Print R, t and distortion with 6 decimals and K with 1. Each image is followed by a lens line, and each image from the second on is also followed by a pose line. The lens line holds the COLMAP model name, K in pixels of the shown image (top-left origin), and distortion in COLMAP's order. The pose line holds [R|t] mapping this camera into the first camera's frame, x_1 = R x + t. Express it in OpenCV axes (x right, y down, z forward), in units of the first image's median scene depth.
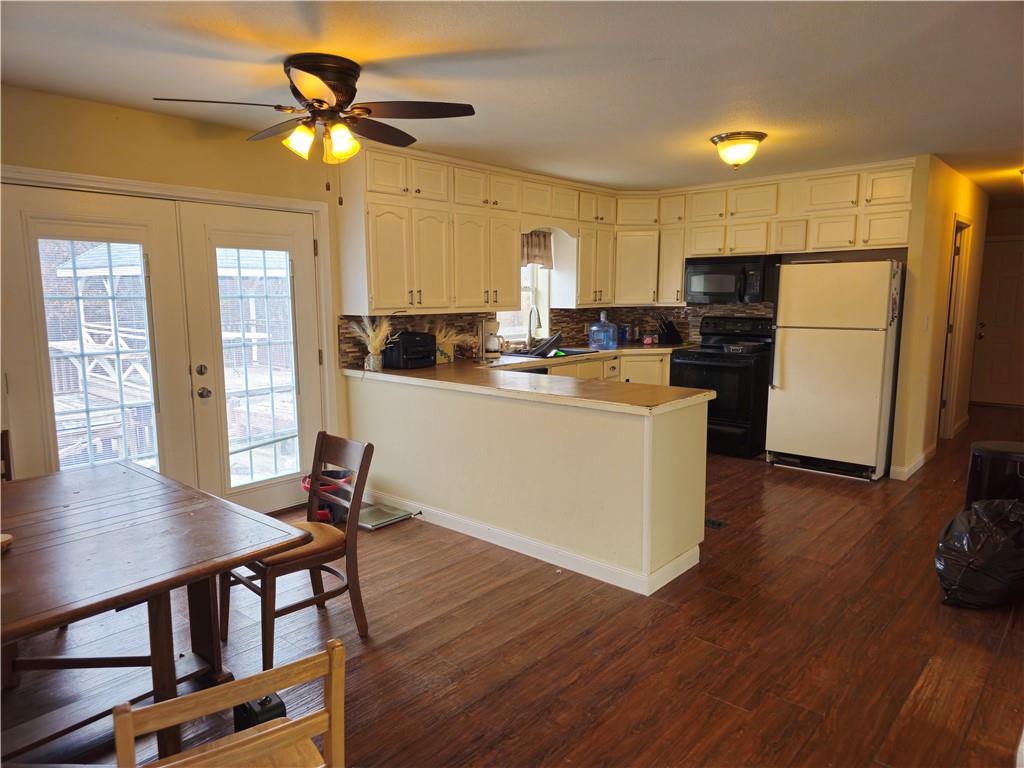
lens RADIAL K [[675.3, 0, 506.8], [0, 675.3, 387.1], [0, 0, 1]] dist [0.012085, 0.000050]
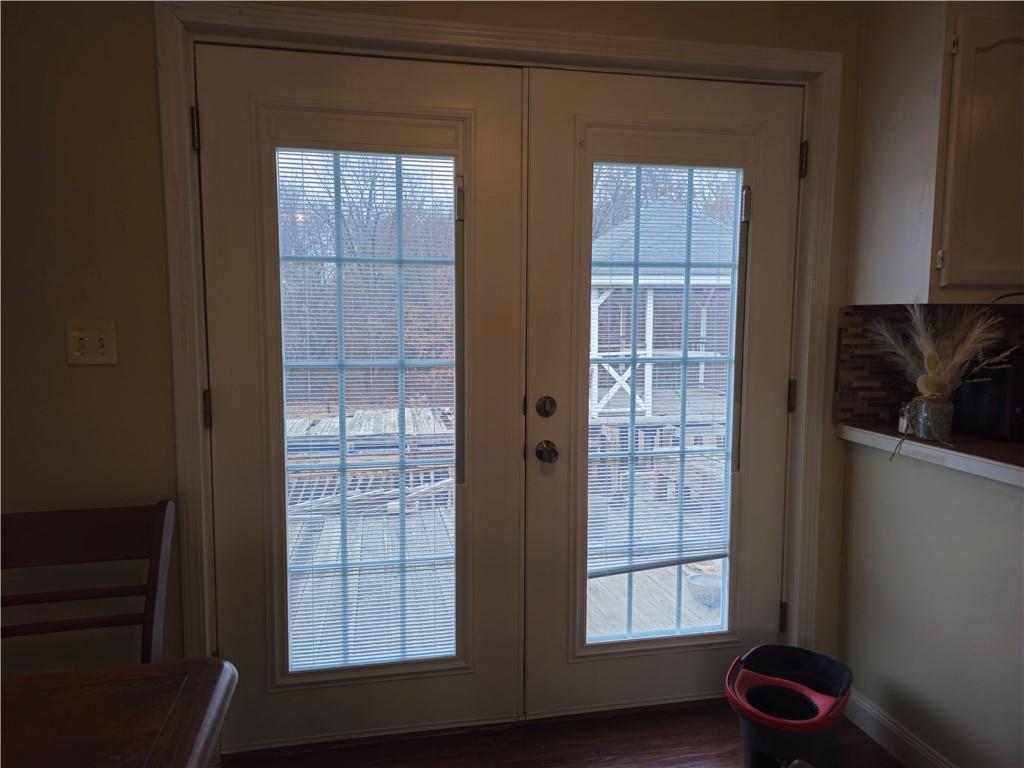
lens RADIAL K [[675.3, 0, 506.8], [0, 675.3, 383.1], [0, 0, 1]] dist [0.012085, 0.000050]
pose [[0.793575, 0.067542, -0.604713, -0.152520], [-0.090240, 0.995894, -0.007189, -0.032136], [0.601744, 0.060274, 0.796411, 0.516618]]
